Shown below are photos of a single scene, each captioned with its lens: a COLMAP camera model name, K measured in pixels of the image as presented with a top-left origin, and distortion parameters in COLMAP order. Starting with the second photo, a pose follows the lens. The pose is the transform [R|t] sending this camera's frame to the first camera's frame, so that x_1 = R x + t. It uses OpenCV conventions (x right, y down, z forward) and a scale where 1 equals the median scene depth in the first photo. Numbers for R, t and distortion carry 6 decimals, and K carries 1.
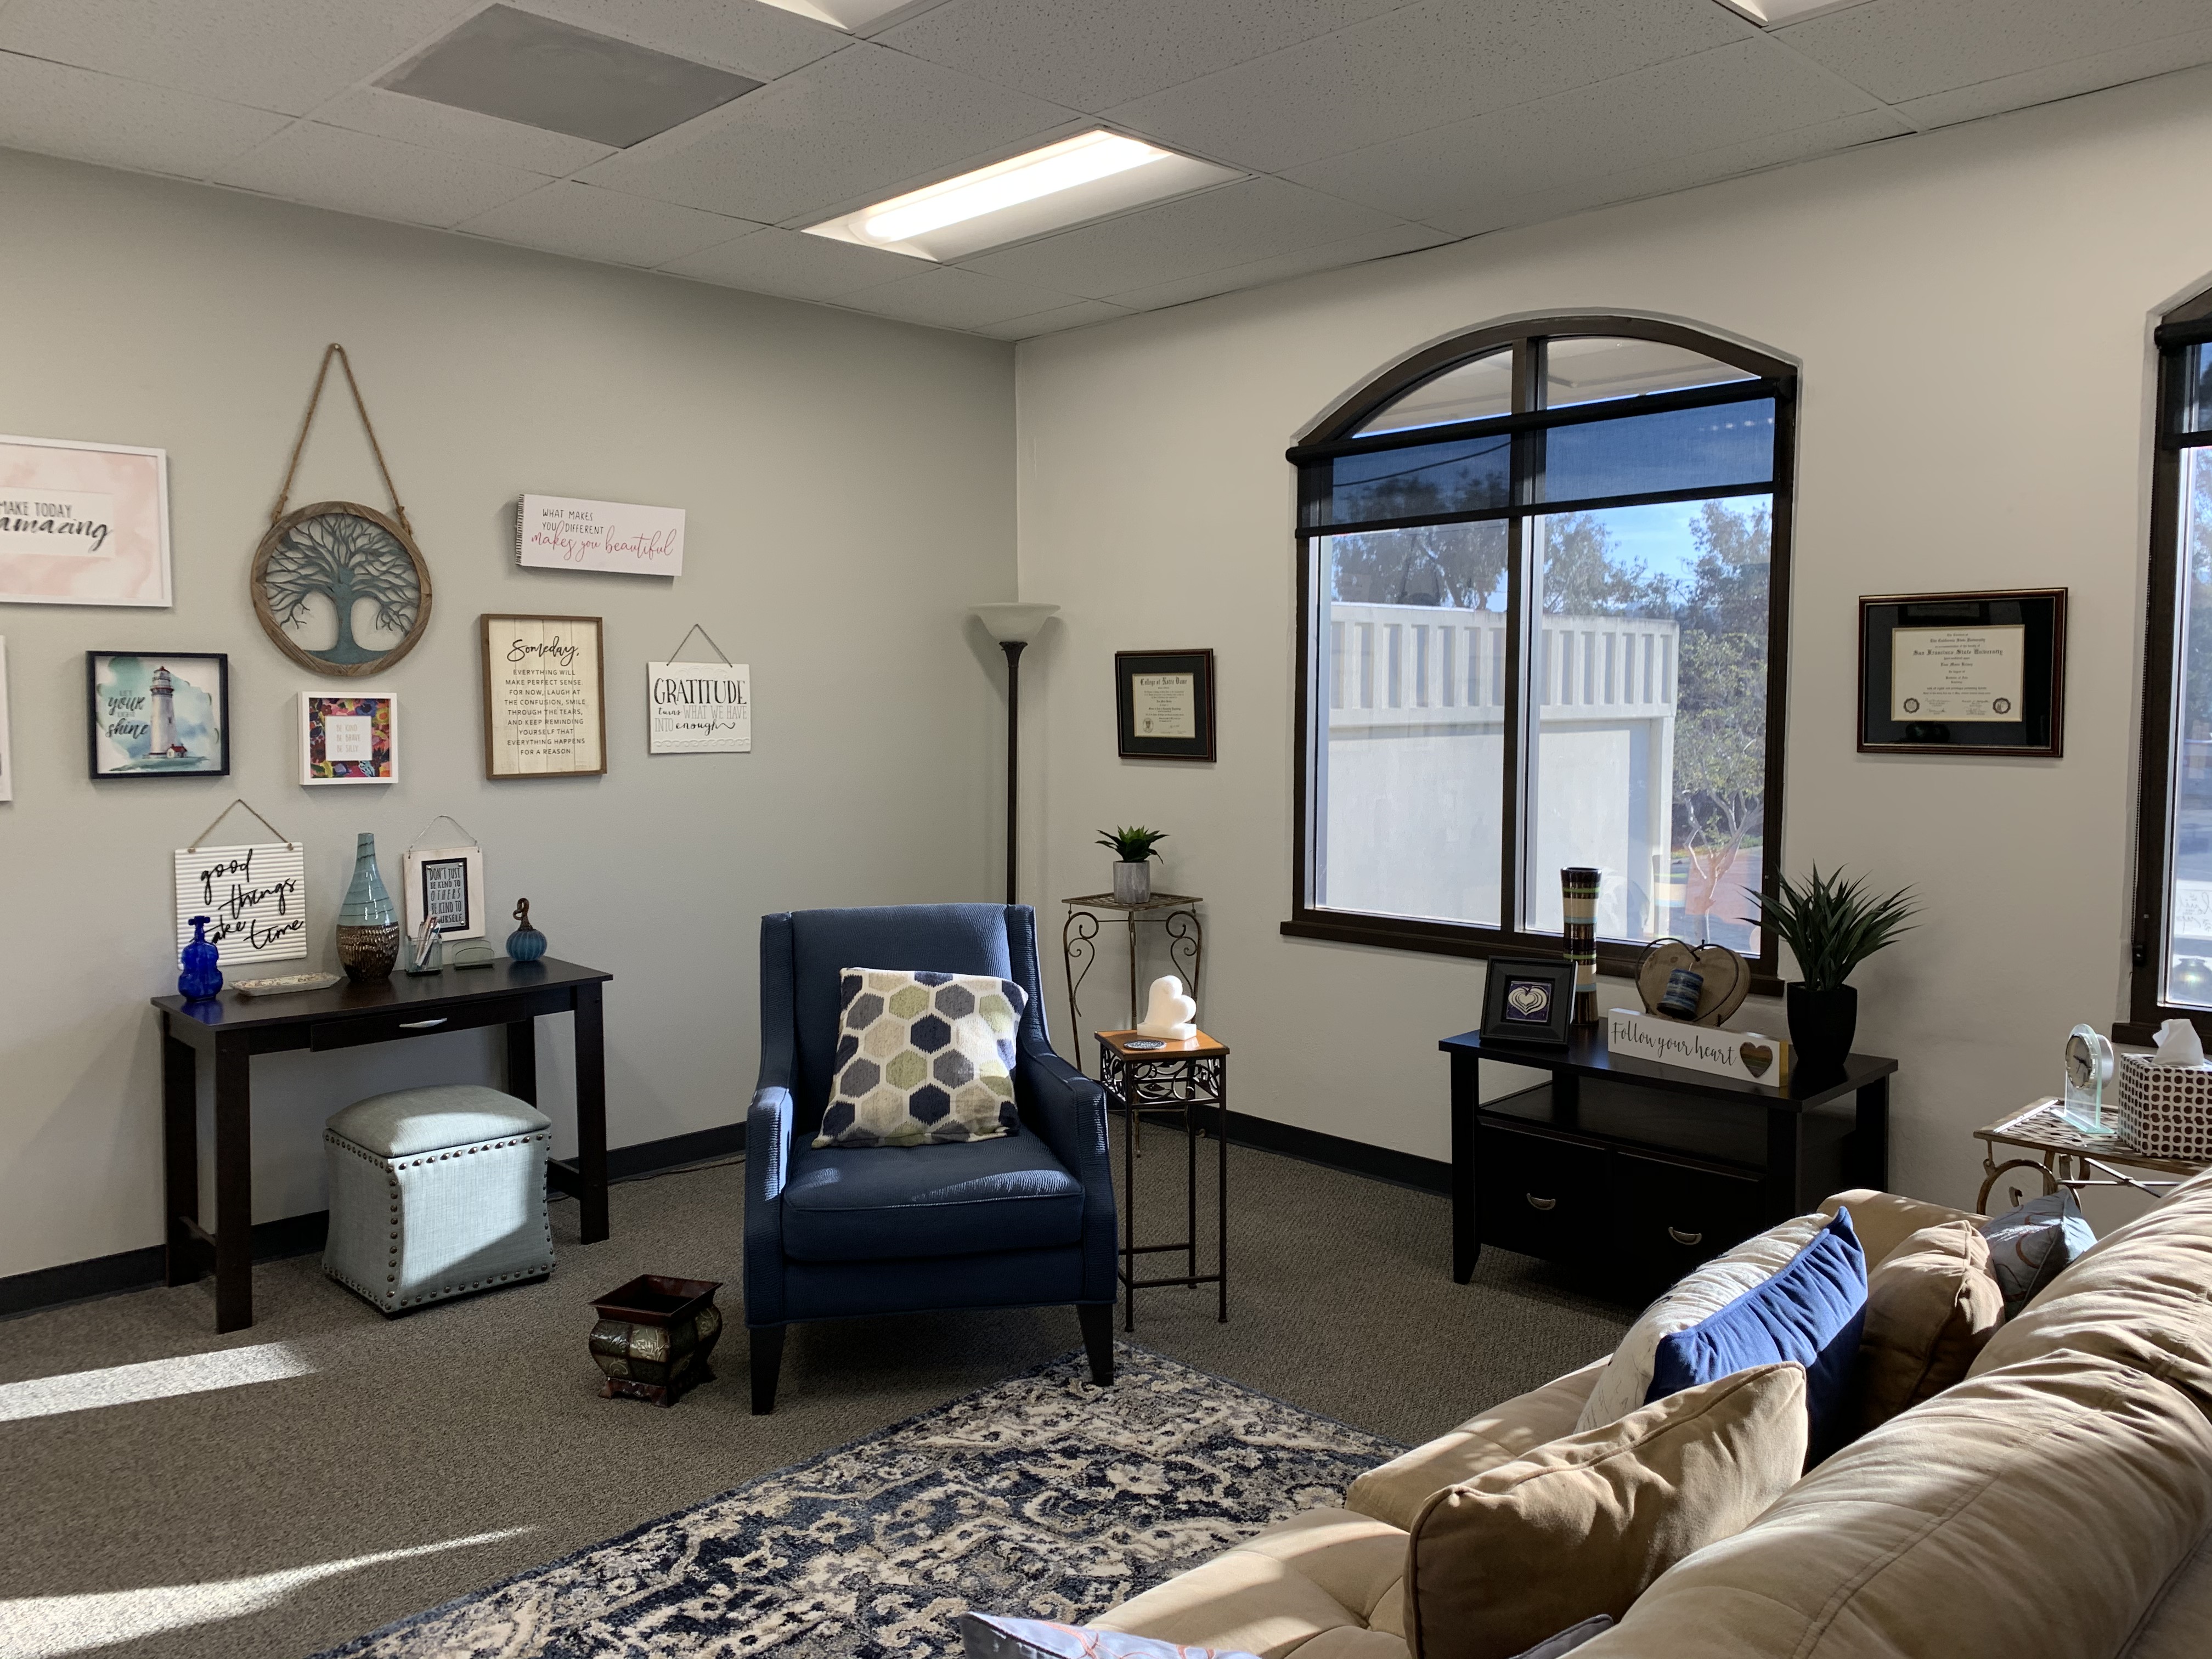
lens RADIAL K [[1678.4, 0, 1076.5], [0, 1678.4, 836.1], [0, 0, 1]] dist [0.031589, -0.063318]
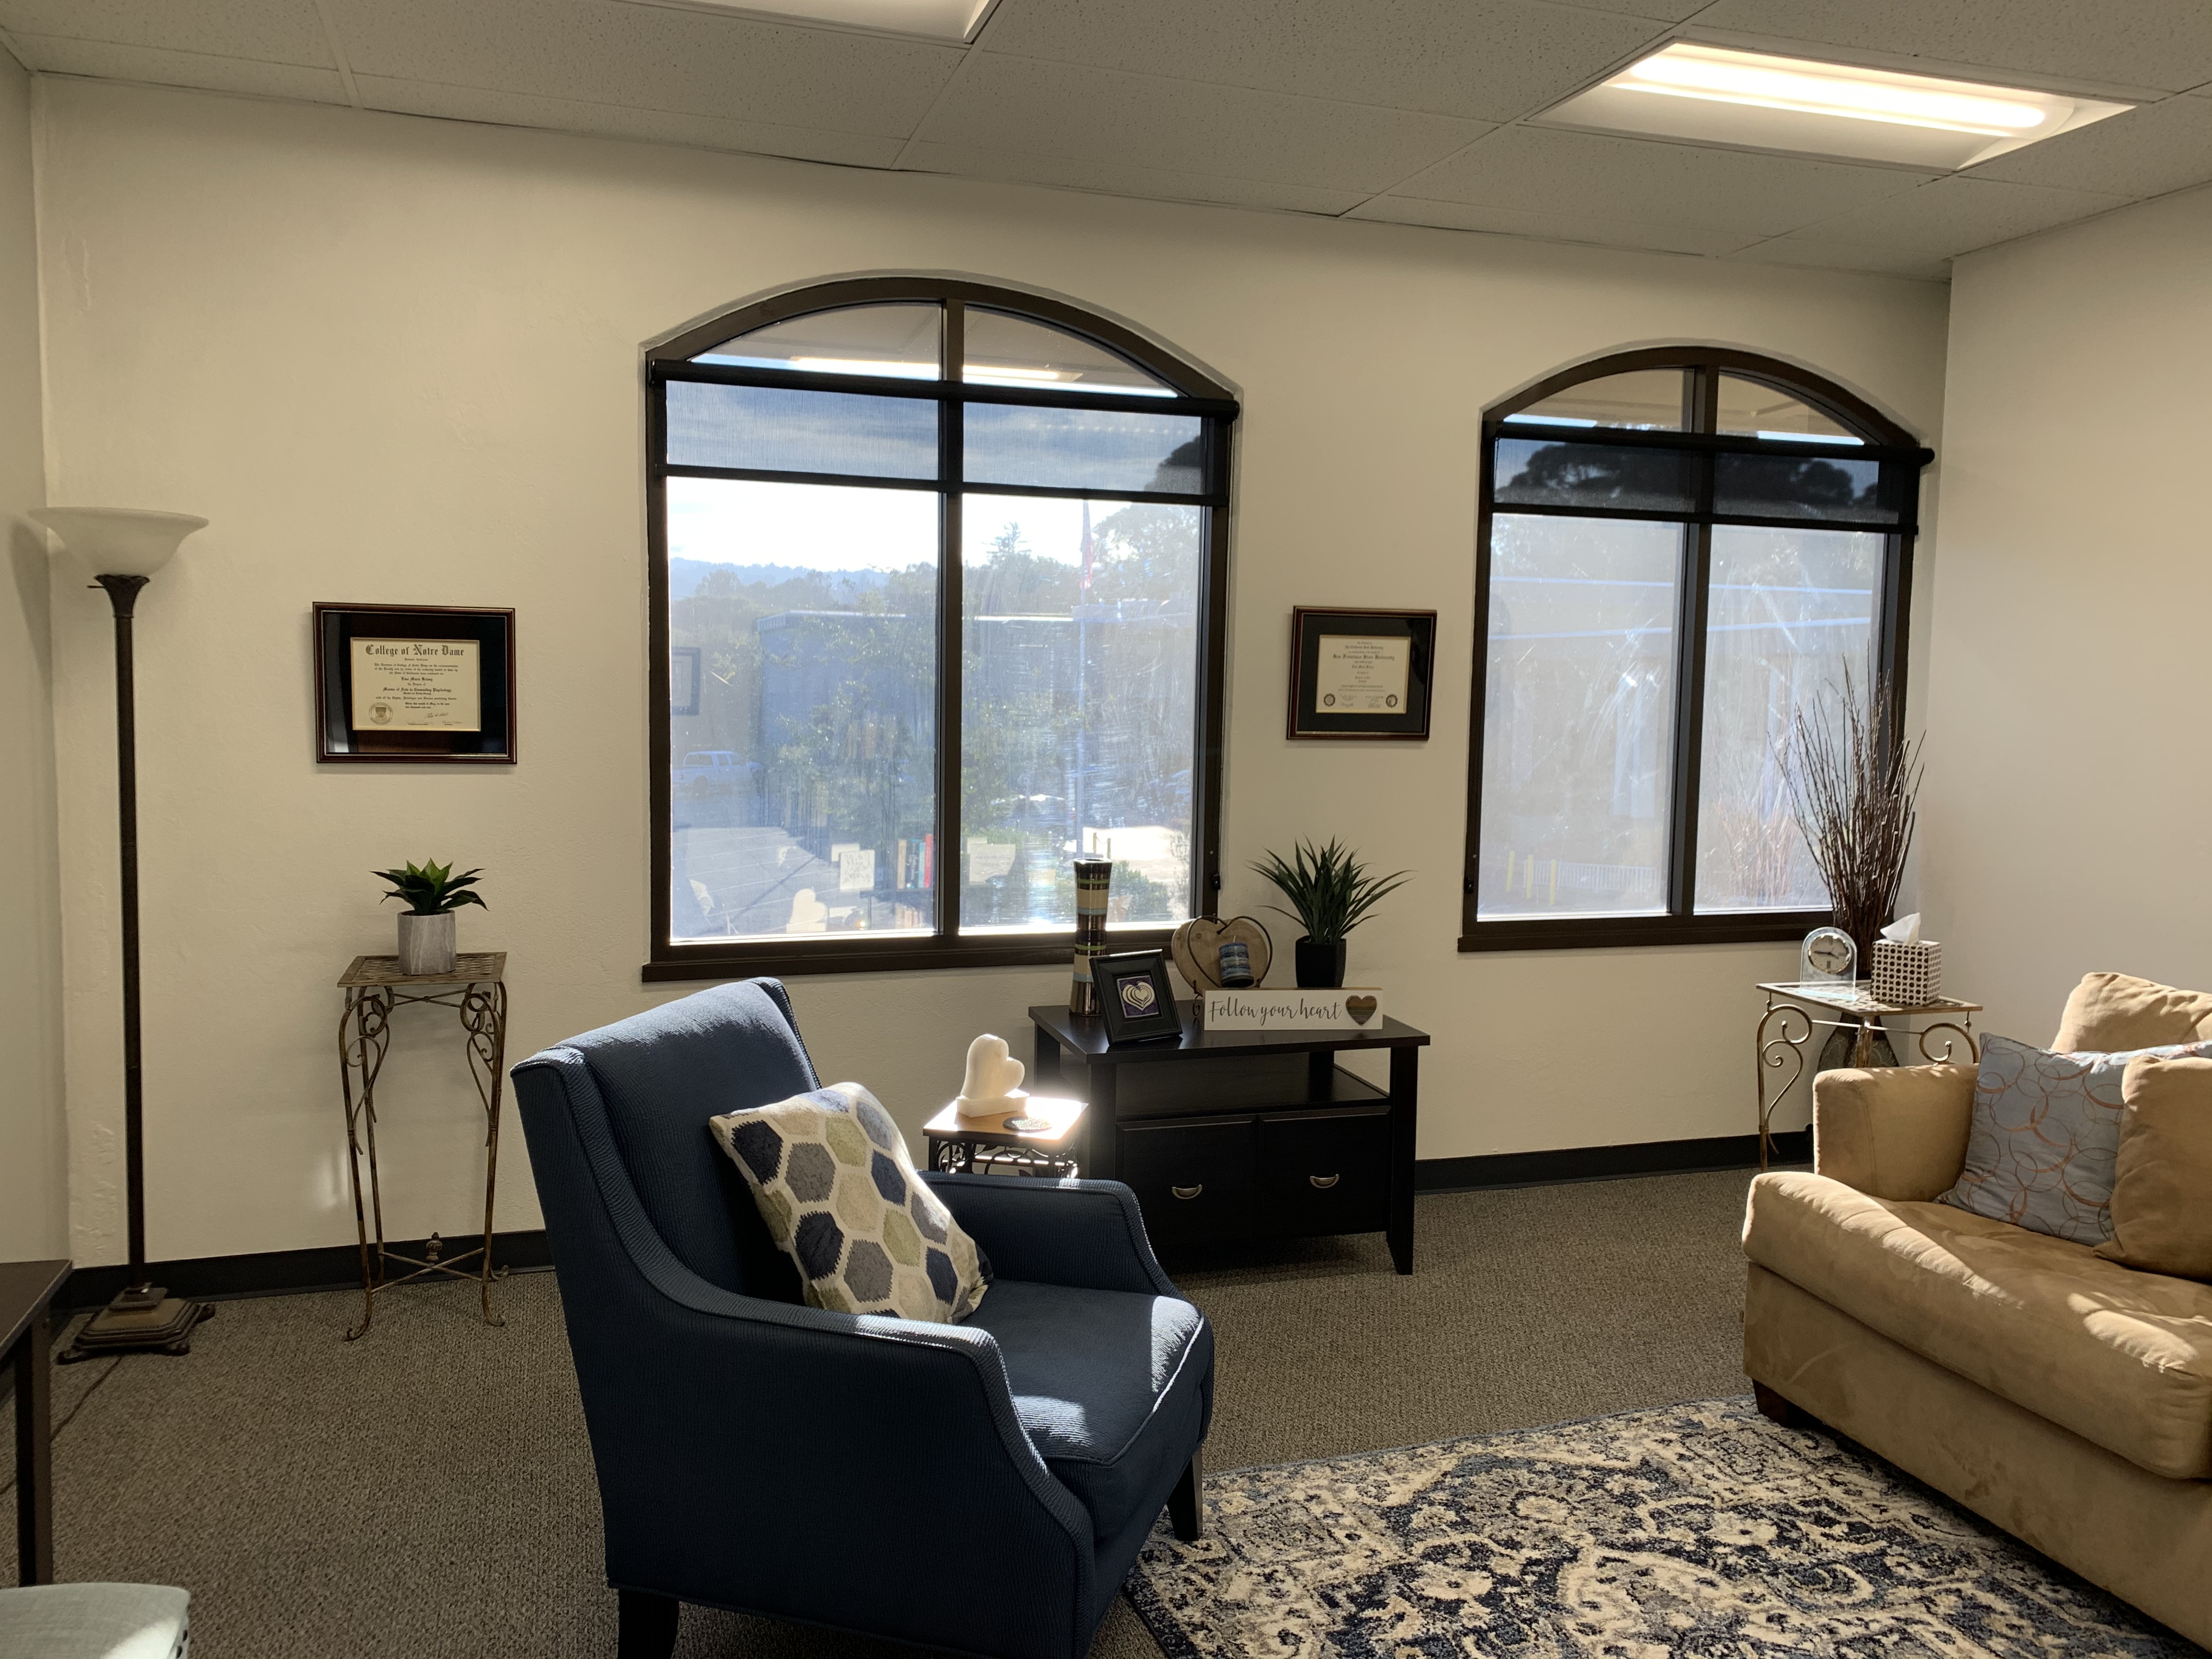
lens RADIAL K [[1675.0, 0, 1106.0], [0, 1675.0, 829.5], [0, 0, 1]] dist [0.058428, -0.067118]
pose [[0.443087, -0.056577, 0.894691, -0.458228], [0.058658, 0.997698, 0.034041, -0.025140], [-0.894557, 0.037397, 0.445386, 0.436136]]
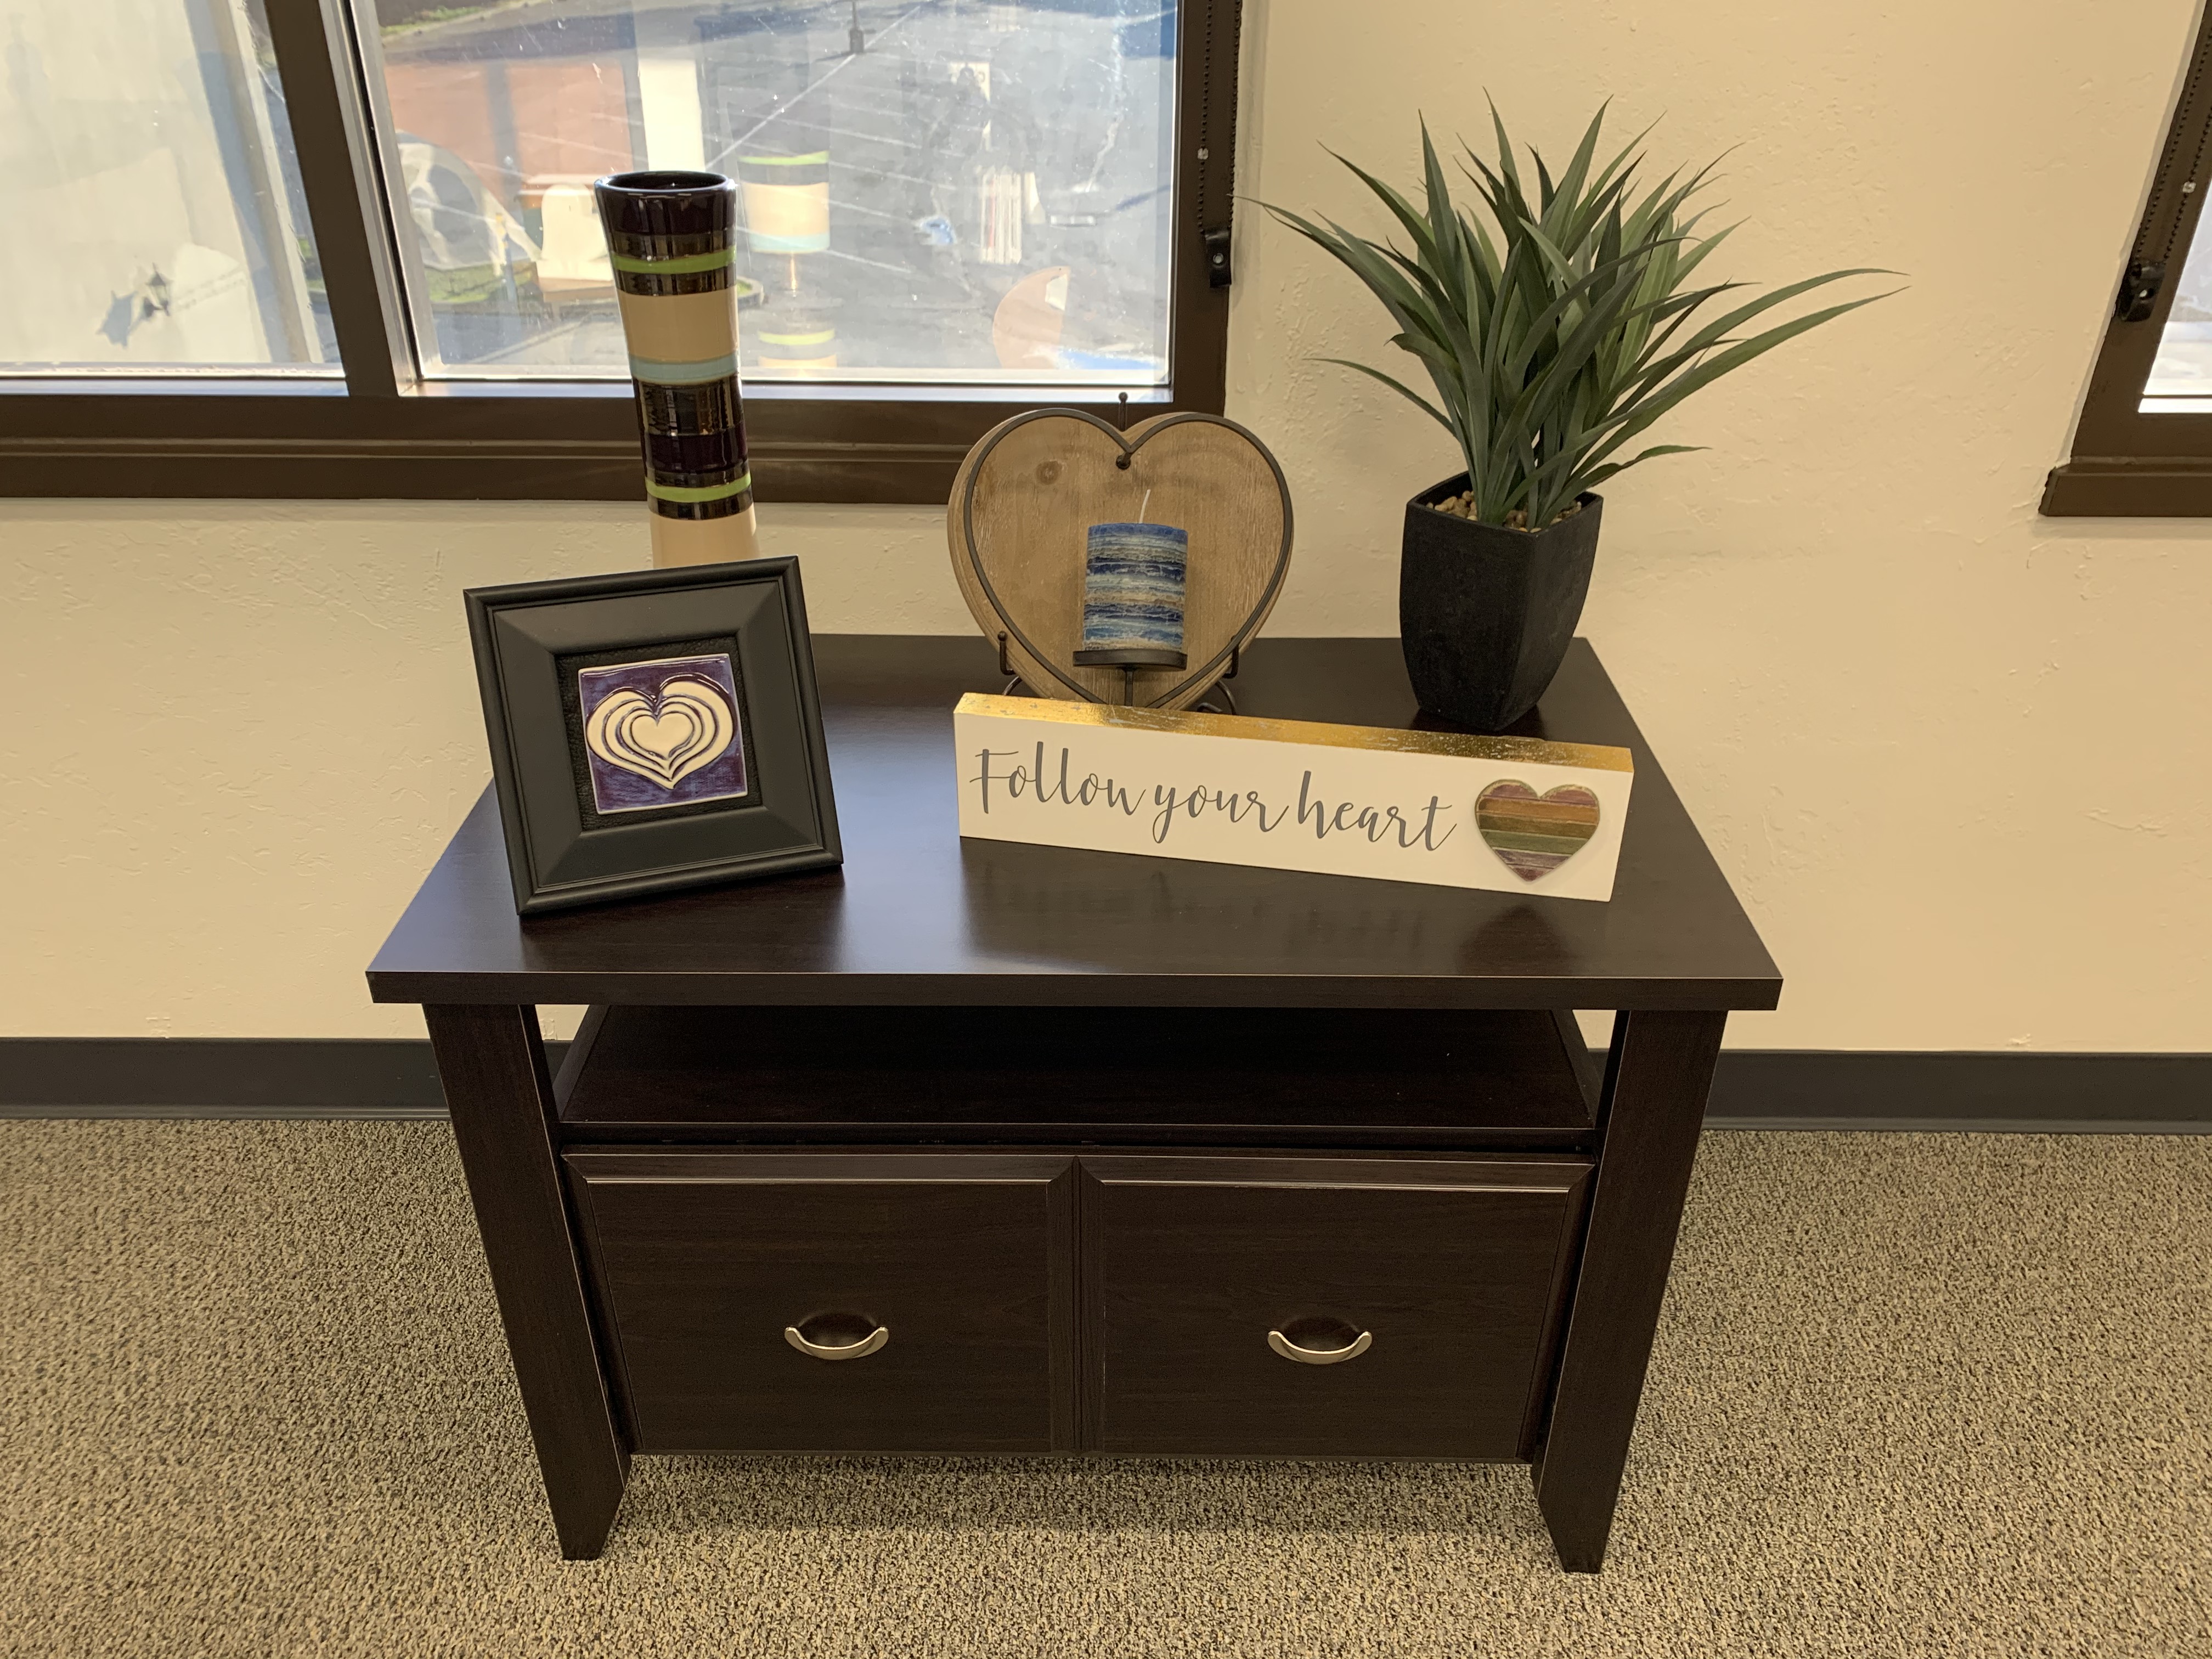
lens RADIAL K [[1675.0, 0, 1106.0], [0, 1675.0, 829.5], [0, 0, 1]] dist [0.058428, -0.067118]
pose [[0.699928, -0.337913, 0.629218, 0.107987], [0.047382, 0.901023, 0.431176, -0.000734], [-0.712640, -0.271979, 0.646662, 0.580844]]
